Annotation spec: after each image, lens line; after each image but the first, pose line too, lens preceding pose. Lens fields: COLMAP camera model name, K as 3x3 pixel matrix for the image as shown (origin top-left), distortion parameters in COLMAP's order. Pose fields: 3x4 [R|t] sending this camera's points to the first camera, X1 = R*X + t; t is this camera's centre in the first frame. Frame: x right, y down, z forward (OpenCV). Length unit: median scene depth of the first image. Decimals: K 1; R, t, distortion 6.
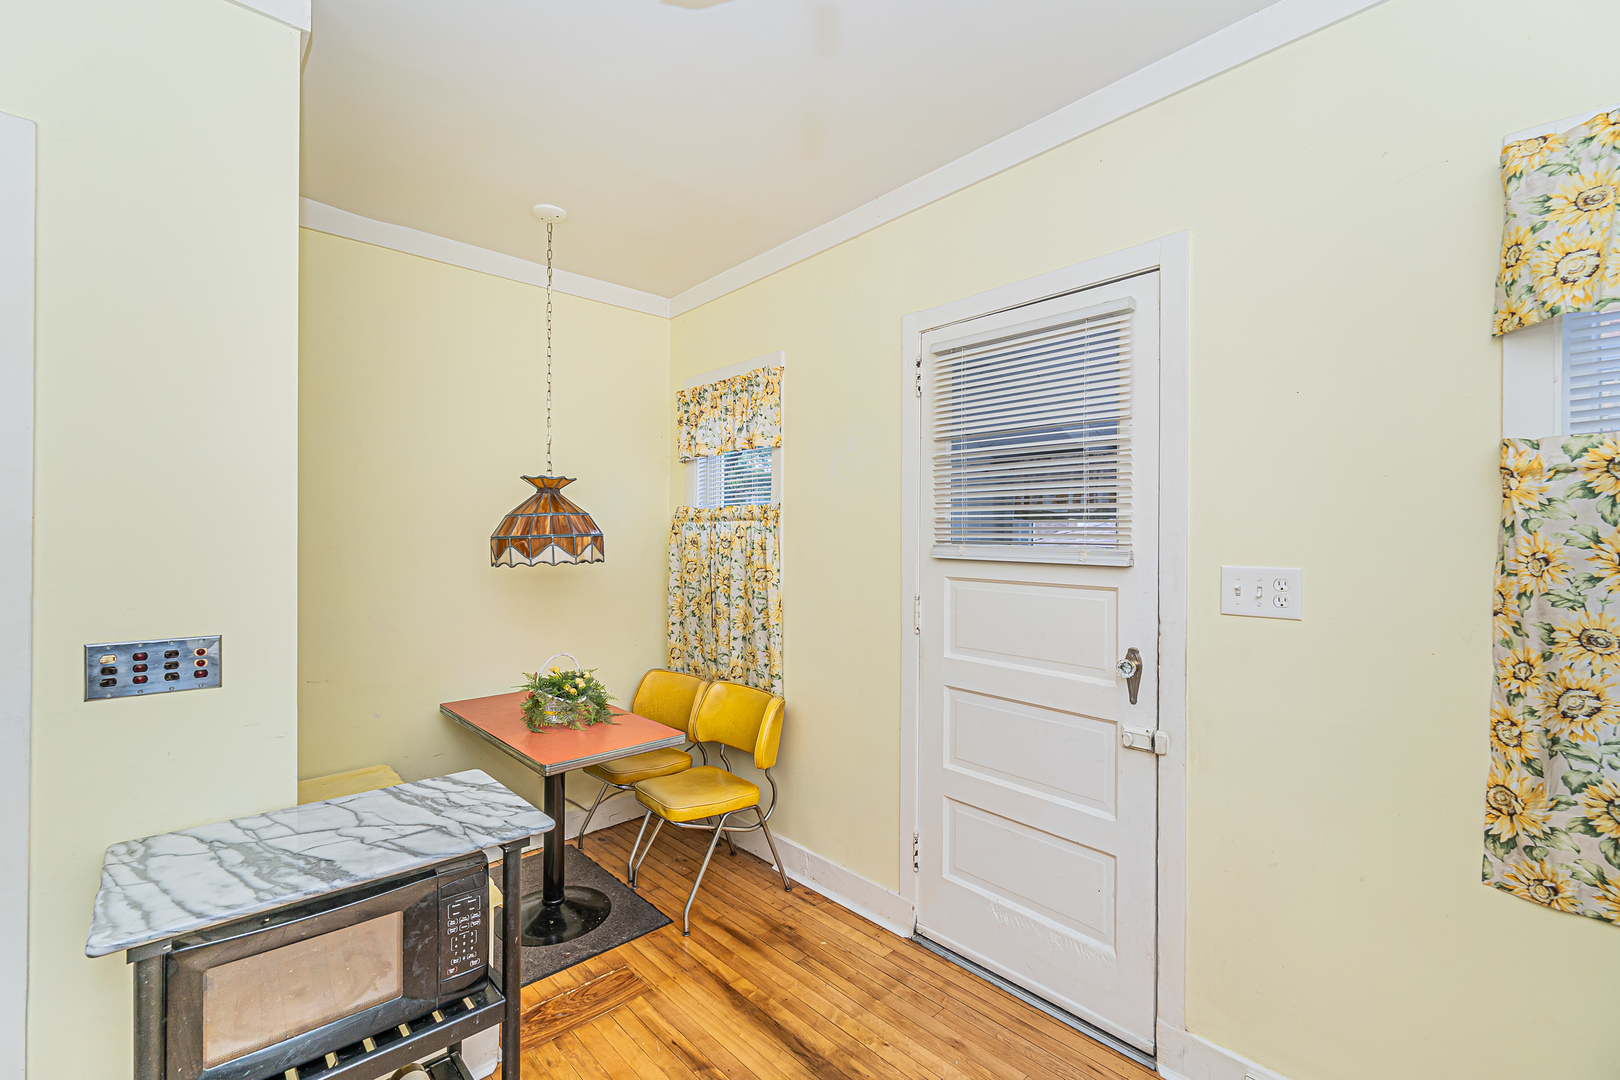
lens RADIAL K [[699.5, 0, 807.3], [0, 699.5, 542.5], [0, 0, 1]] dist [0.001002, 0.000072]
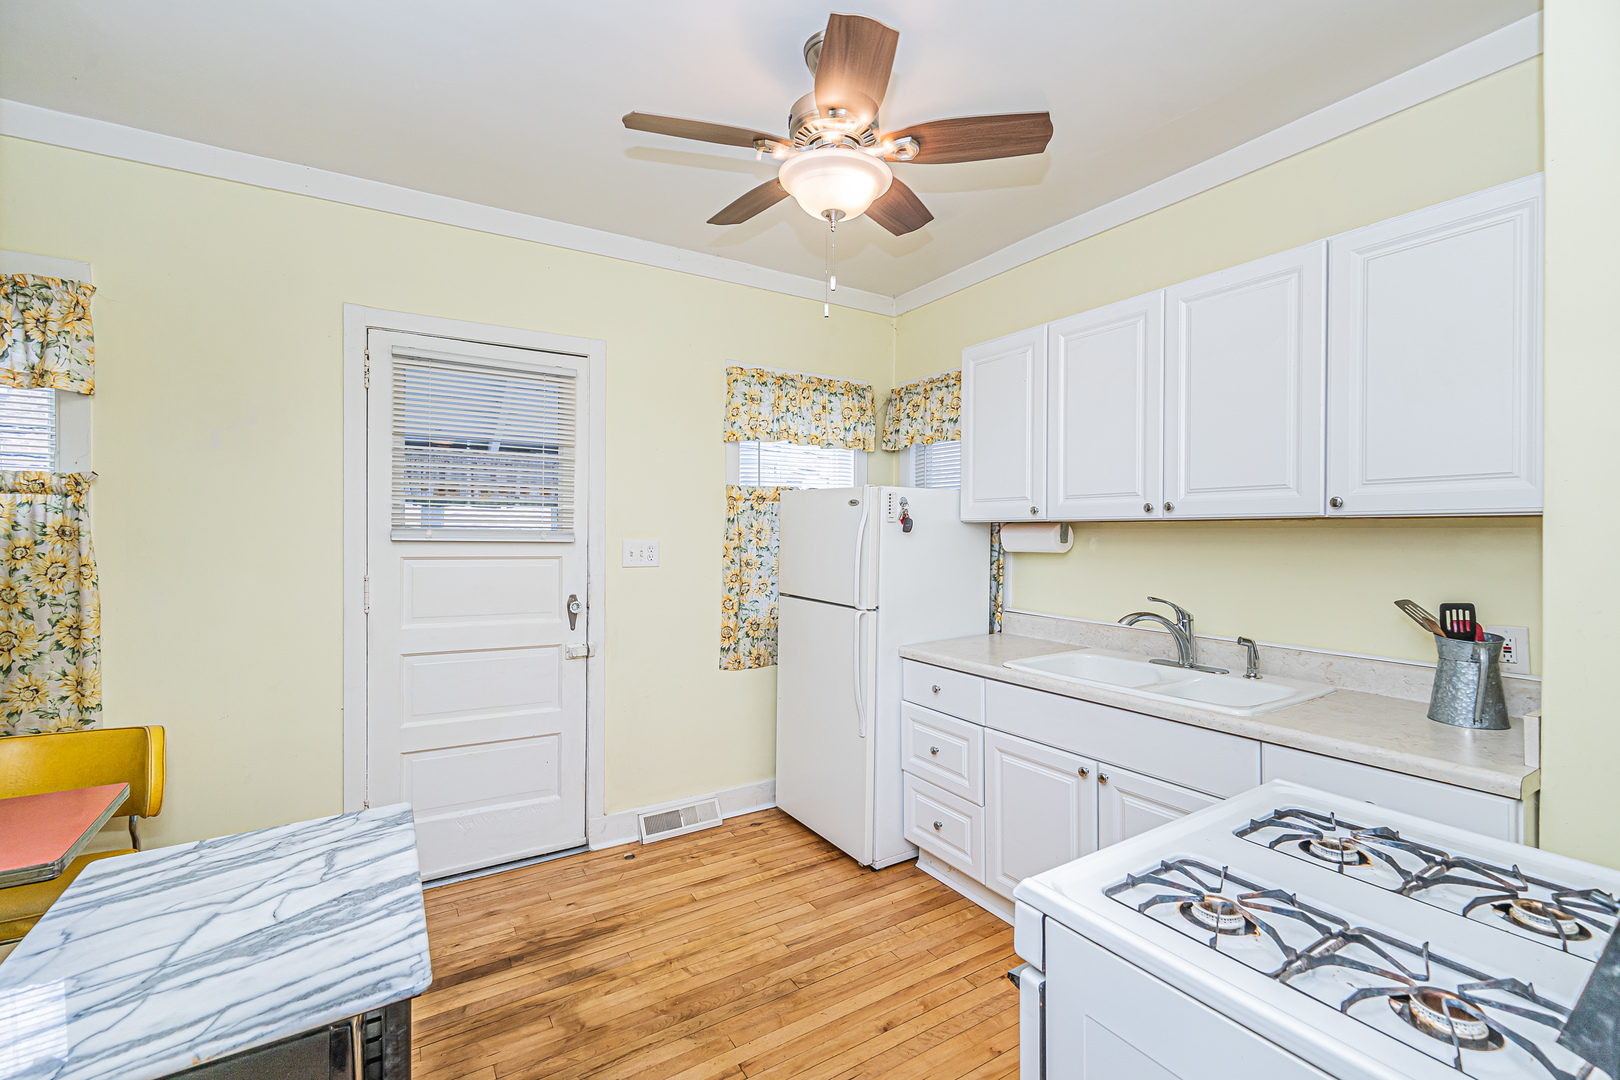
lens RADIAL K [[699.5, 0, 810.1], [0, 699.5, 532.9], [0, 0, 1]] dist [0.001002, 0.000072]
pose [[0.181928, -0.006166, 0.983292, -1.297836], [-0.000591, 0.999979, 0.006380, 0.004578], [-0.983312, -0.001742, 0.181921, 0.259241]]
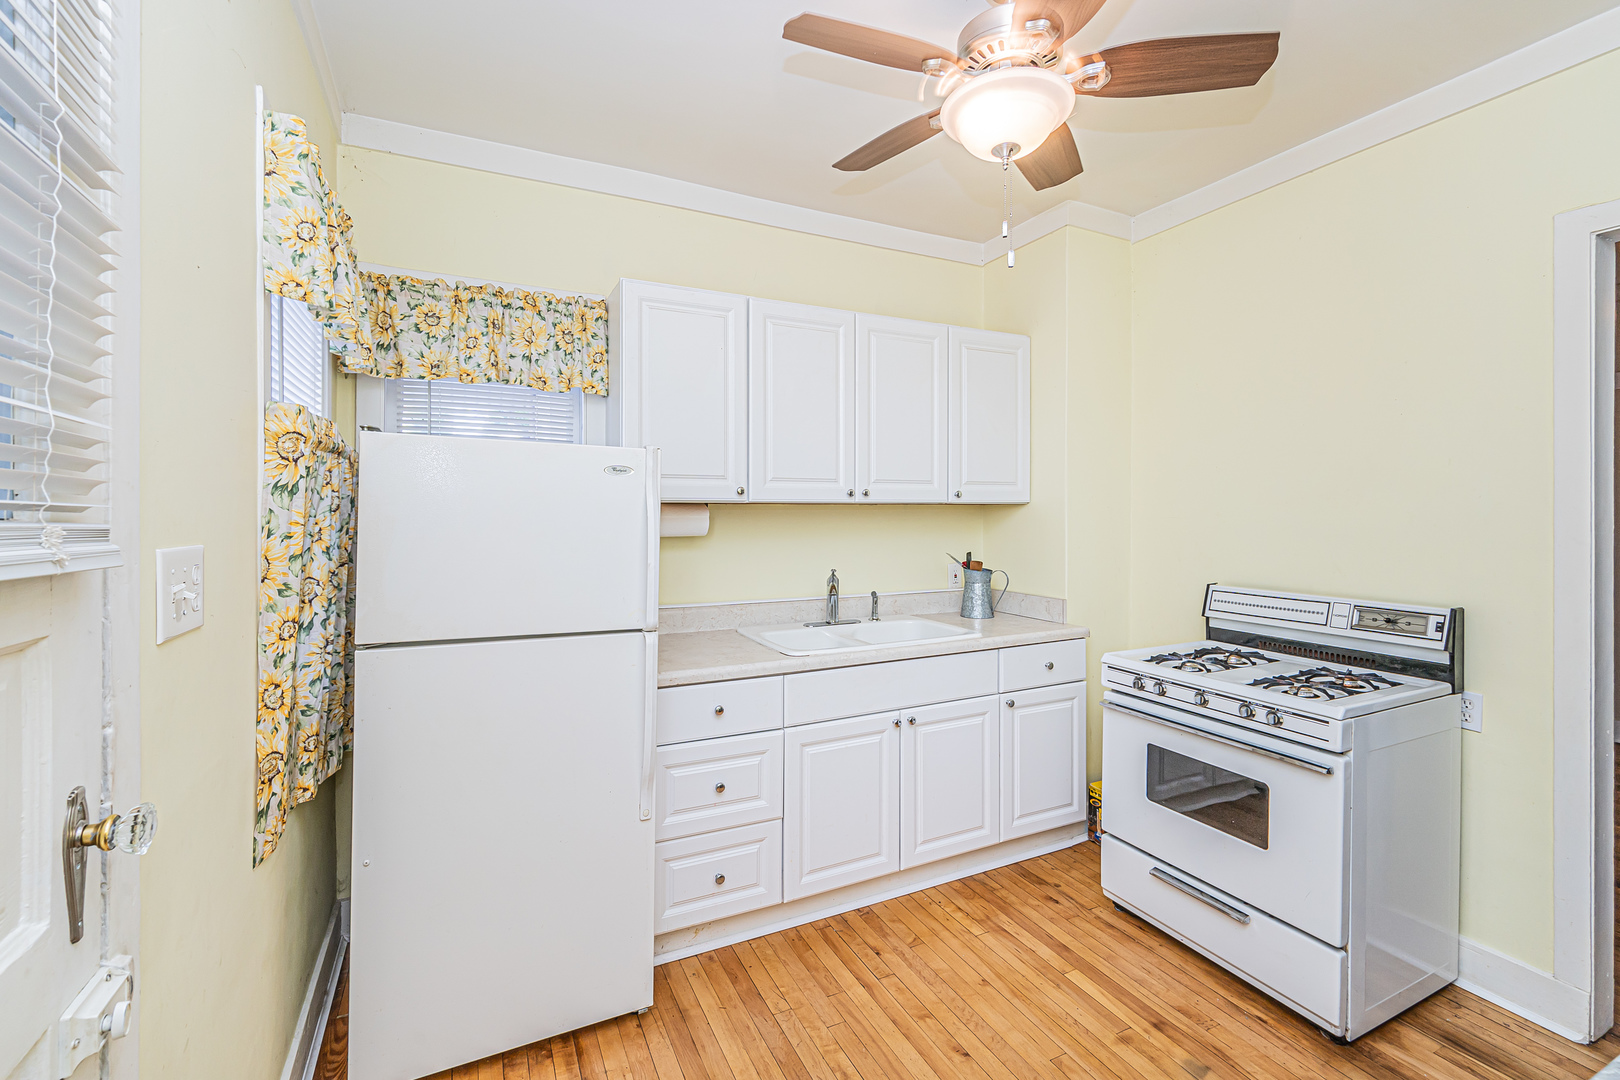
lens RADIAL K [[699.5, 0, 809.0], [0, 699.5, 515.7], [0, 0, 1]] dist [0.001002, 0.000072]
pose [[-0.957966, -0.004675, 0.286845, -0.011314], [-0.002621, 0.999968, 0.007544, 0.004404], [-0.286871, 0.006475, -0.957947, 1.651118]]
